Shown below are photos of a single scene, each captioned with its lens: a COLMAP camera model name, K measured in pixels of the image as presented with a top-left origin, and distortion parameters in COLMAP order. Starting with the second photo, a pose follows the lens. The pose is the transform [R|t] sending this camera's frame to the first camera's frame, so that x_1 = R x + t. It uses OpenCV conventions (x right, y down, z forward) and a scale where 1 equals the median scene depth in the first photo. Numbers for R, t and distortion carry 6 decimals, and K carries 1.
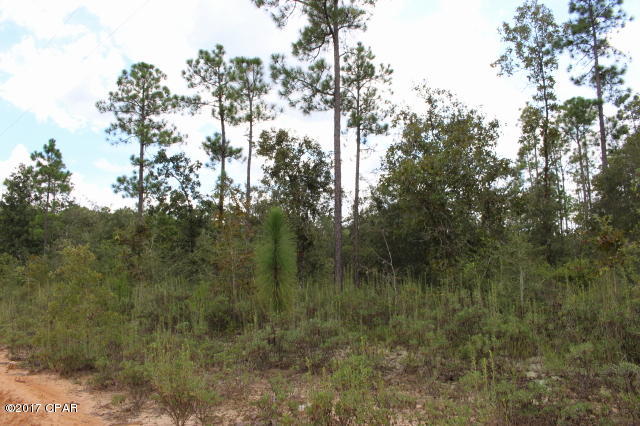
lens RADIAL K [[539.2, 0, 320.0], [0, 539.2, 213.0], [0, 0, 1]] dist [-0.145700, 0.140439]
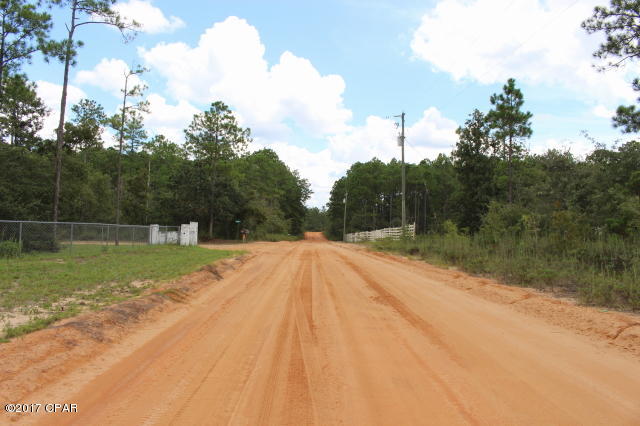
lens RADIAL K [[539.2, 0, 320.0], [0, 539.2, 213.0], [0, 0, 1]] dist [-0.145700, 0.140439]
pose [[0.763803, 0.008161, -0.645398, -0.196521], [0.050192, 0.996141, 0.071996, 0.012727], [0.643495, -0.087385, 0.760446, 0.065068]]
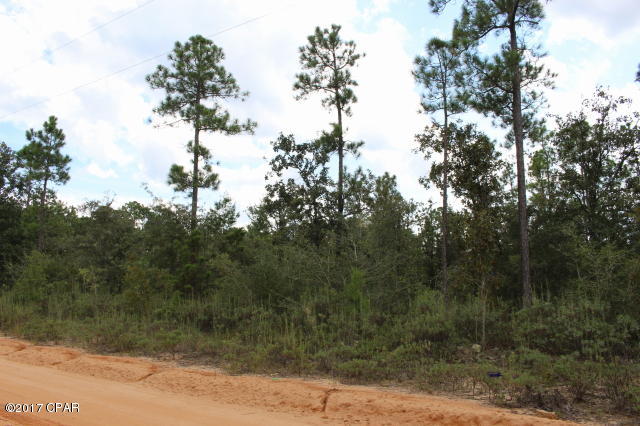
lens RADIAL K [[539.2, 0, 320.0], [0, 539.2, 213.0], [0, 0, 1]] dist [-0.145700, 0.140439]
pose [[0.977186, 0.052593, 0.205772, -0.303296], [-0.047825, 0.998461, -0.028080, 0.018650], [-0.206932, 0.017598, 0.978197, 0.115128]]
